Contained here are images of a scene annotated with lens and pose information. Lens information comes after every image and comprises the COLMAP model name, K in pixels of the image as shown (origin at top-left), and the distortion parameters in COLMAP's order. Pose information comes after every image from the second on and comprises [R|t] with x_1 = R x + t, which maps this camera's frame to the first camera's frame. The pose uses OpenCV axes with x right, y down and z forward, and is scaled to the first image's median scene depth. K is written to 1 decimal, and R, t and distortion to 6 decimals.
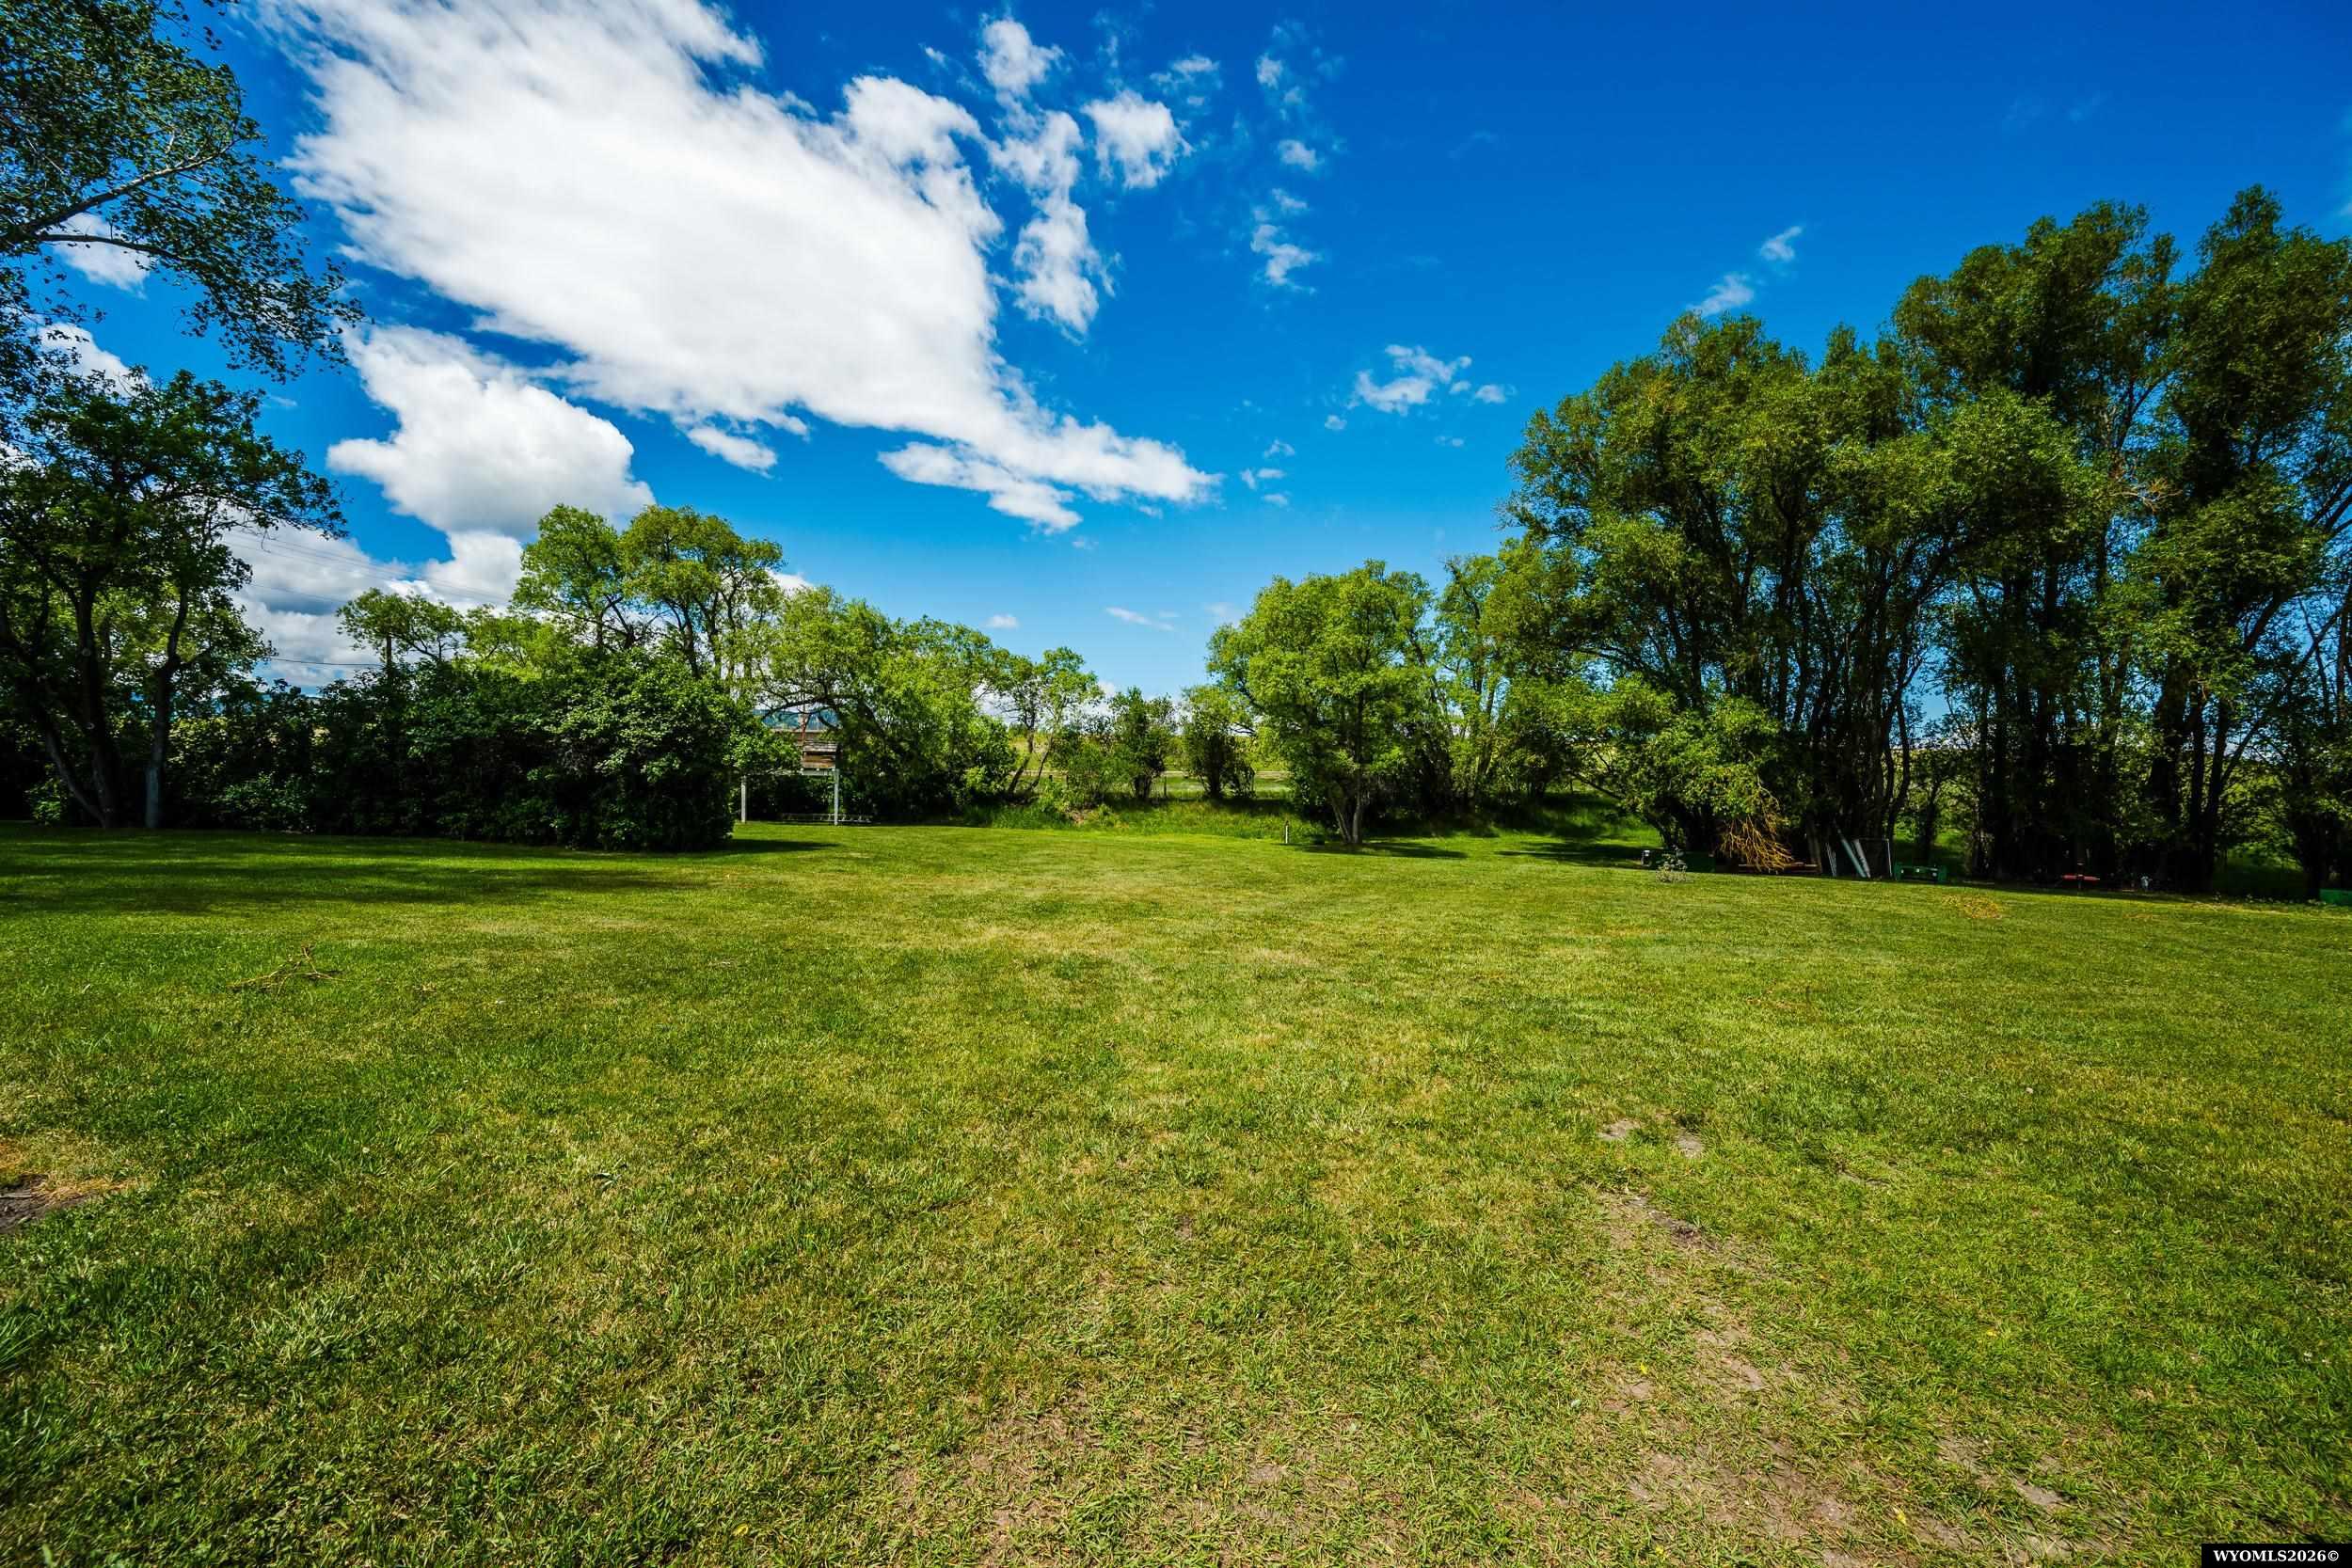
lens RADIAL K [[917.0, 0, 1179.6], [0, 917.0, 801.9], [0, 0, 1]] dist [-0.003173, -0.000310]
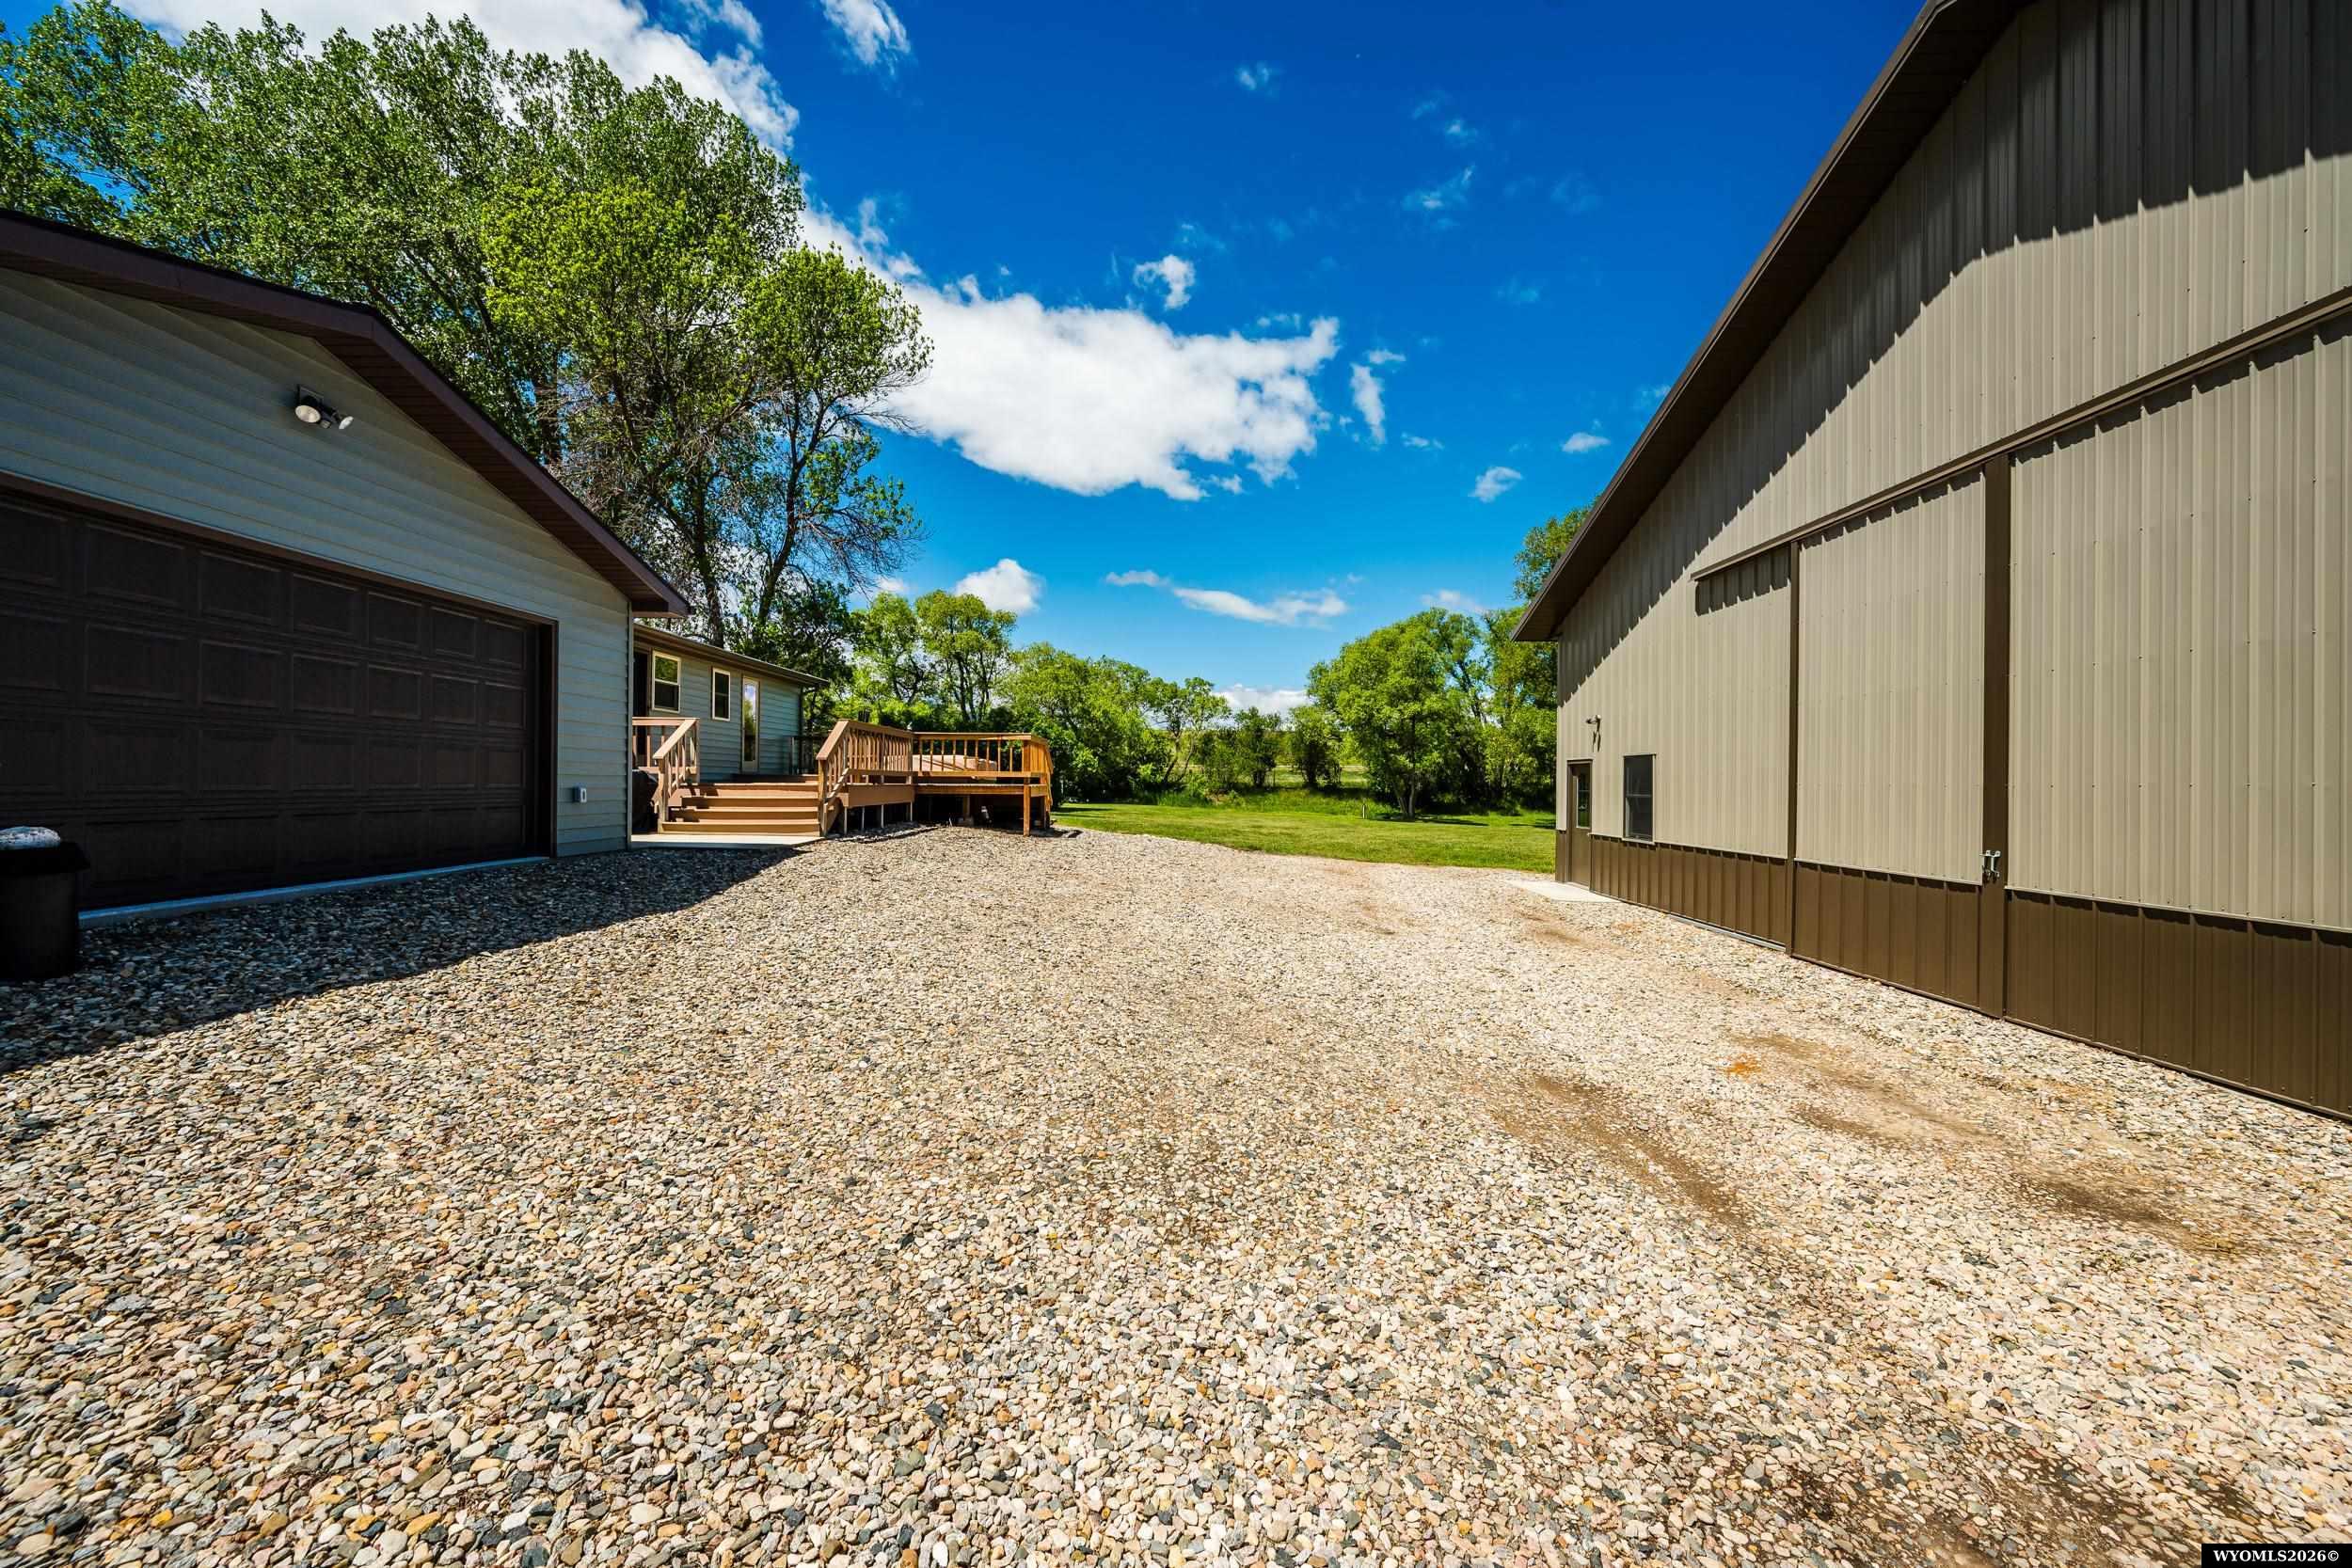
lens RADIAL K [[917.0, 0, 1172.4], [0, 917.0, 788.4], [0, 0, 1]] dist [-0.003173, -0.000310]
pose [[0.995299, 0.004223, -0.096760, -0.040880], [-0.004723, 0.999977, -0.004939, 0.006910], [0.096737, 0.005373, 0.995295, -0.429698]]
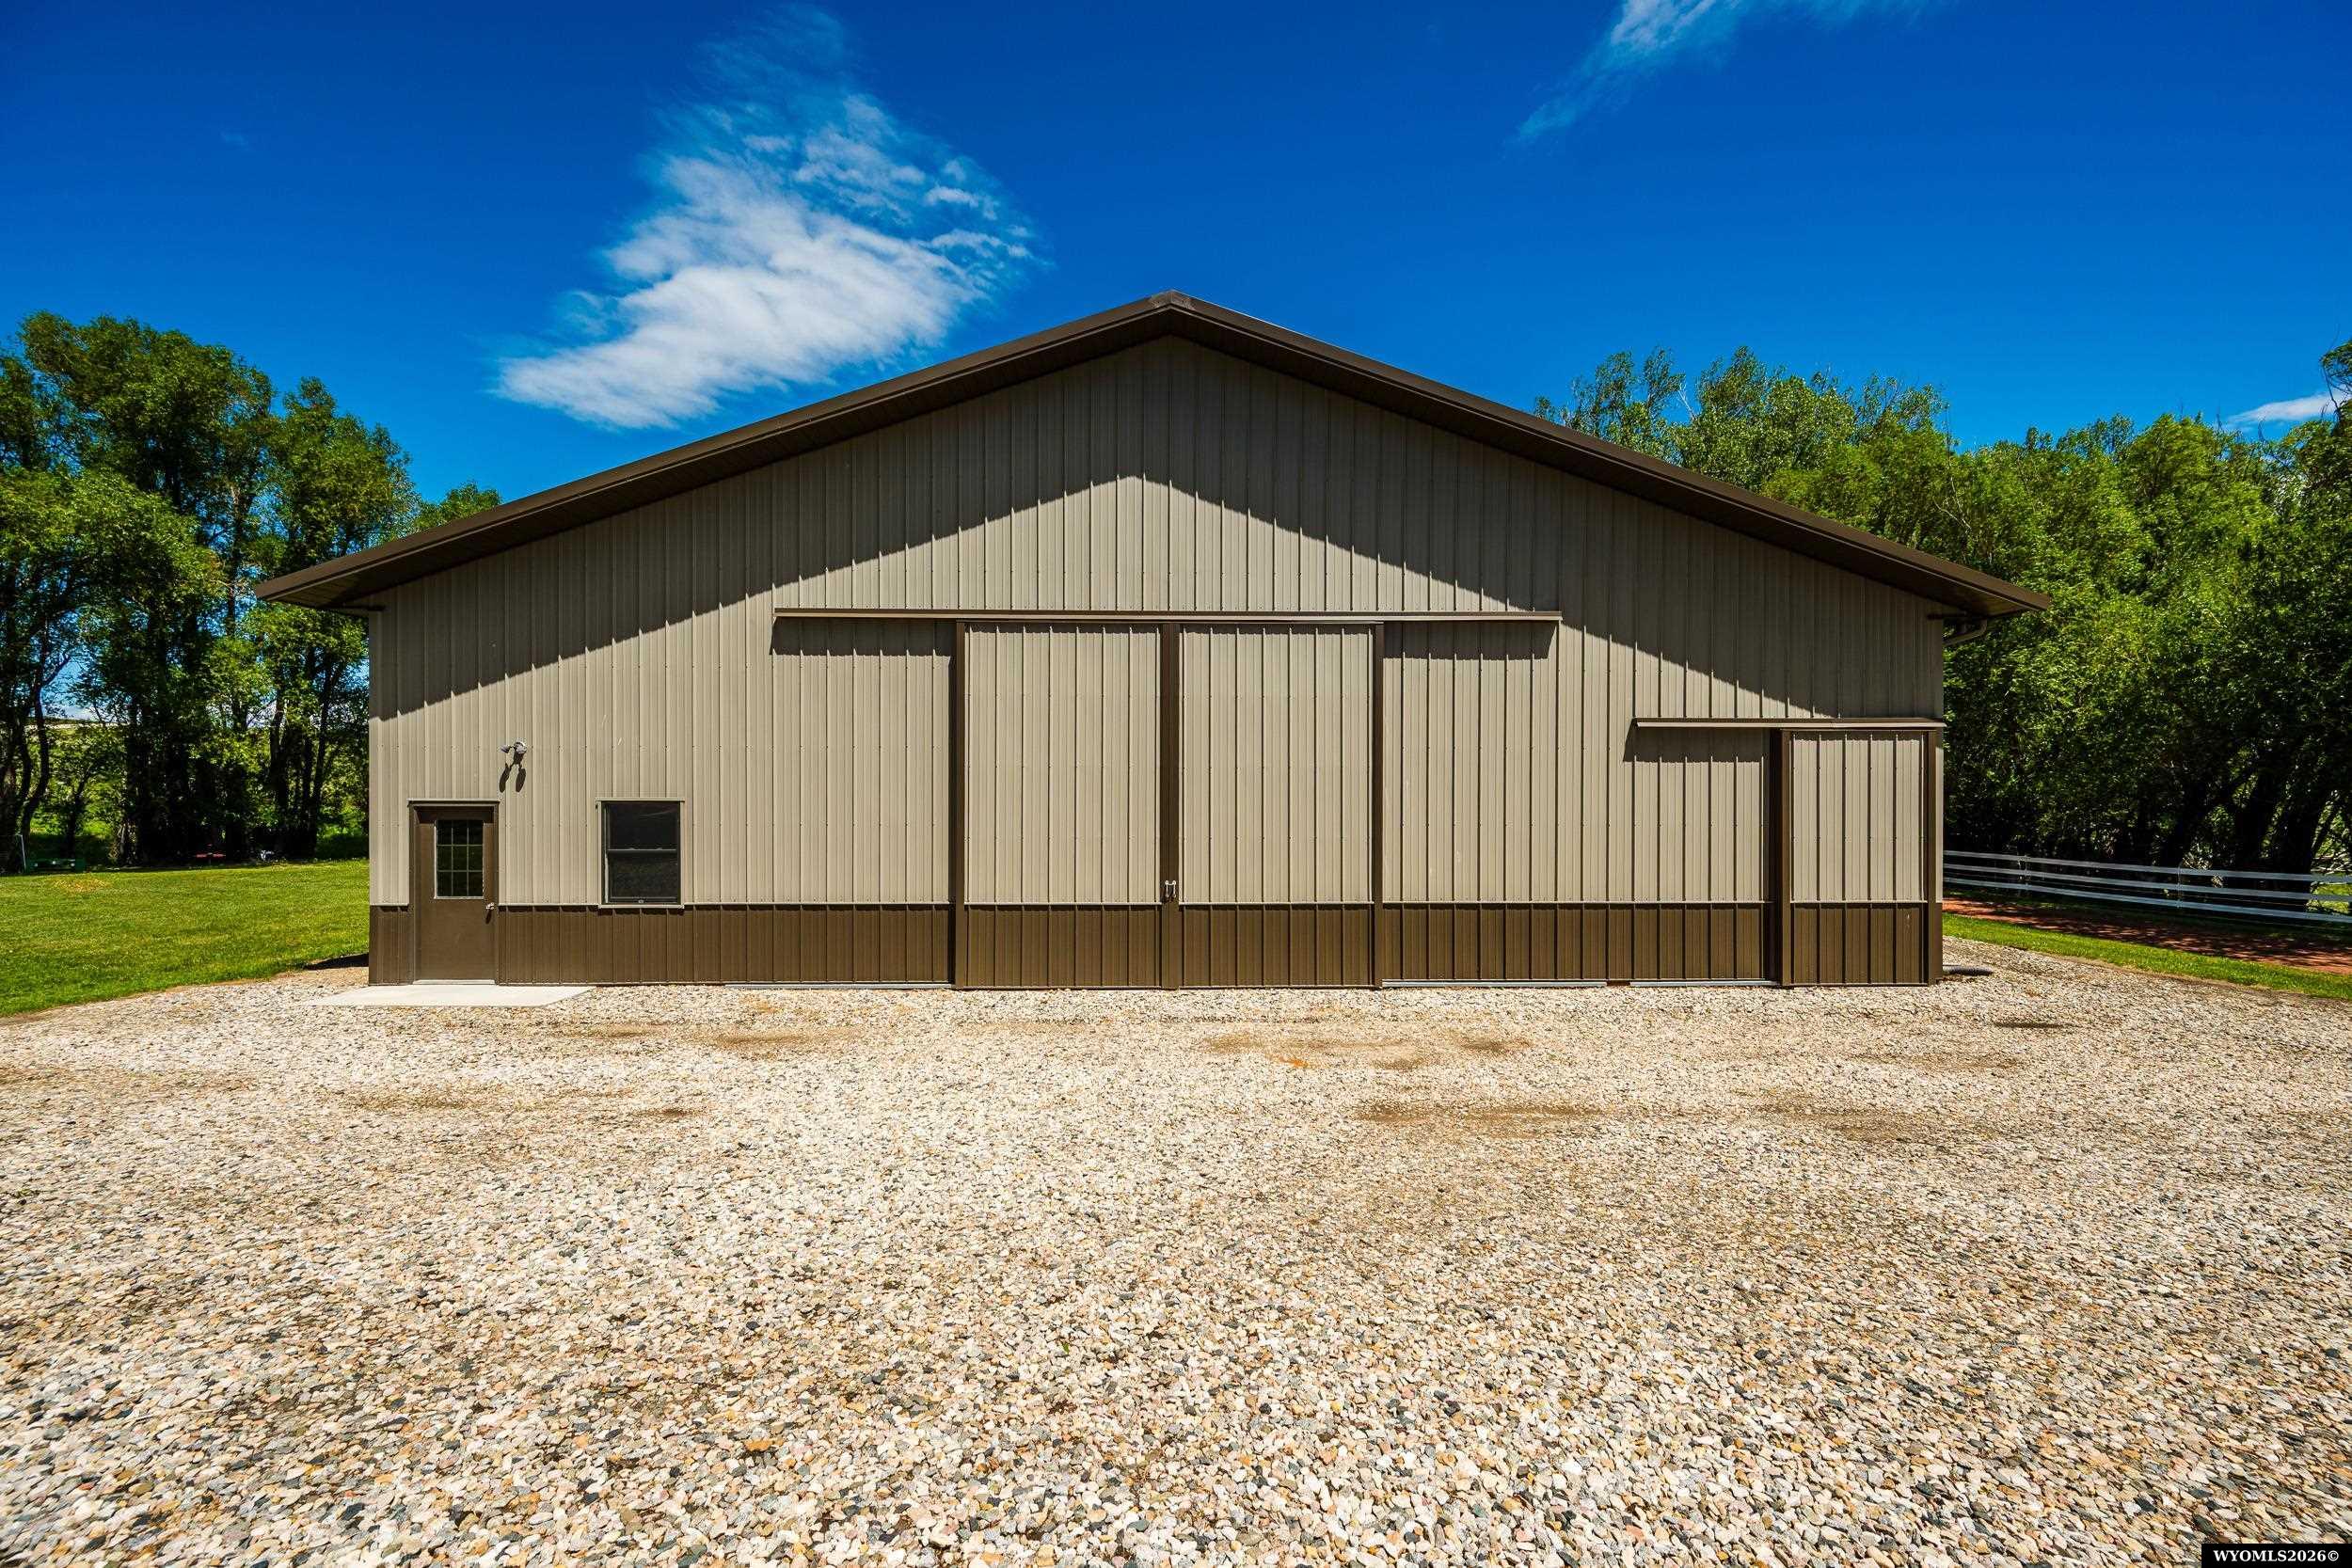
lens RADIAL K [[917.0, 0, 1182.8], [0, 917.0, 801.0], [0, 0, 1]] dist [-0.003173, -0.000310]
pose [[0.026552, -0.031816, 0.999141, -0.167608], [0.007744, 0.999470, 0.031621, -0.014367], [-0.999617, 0.006897, 0.026784, -0.253970]]
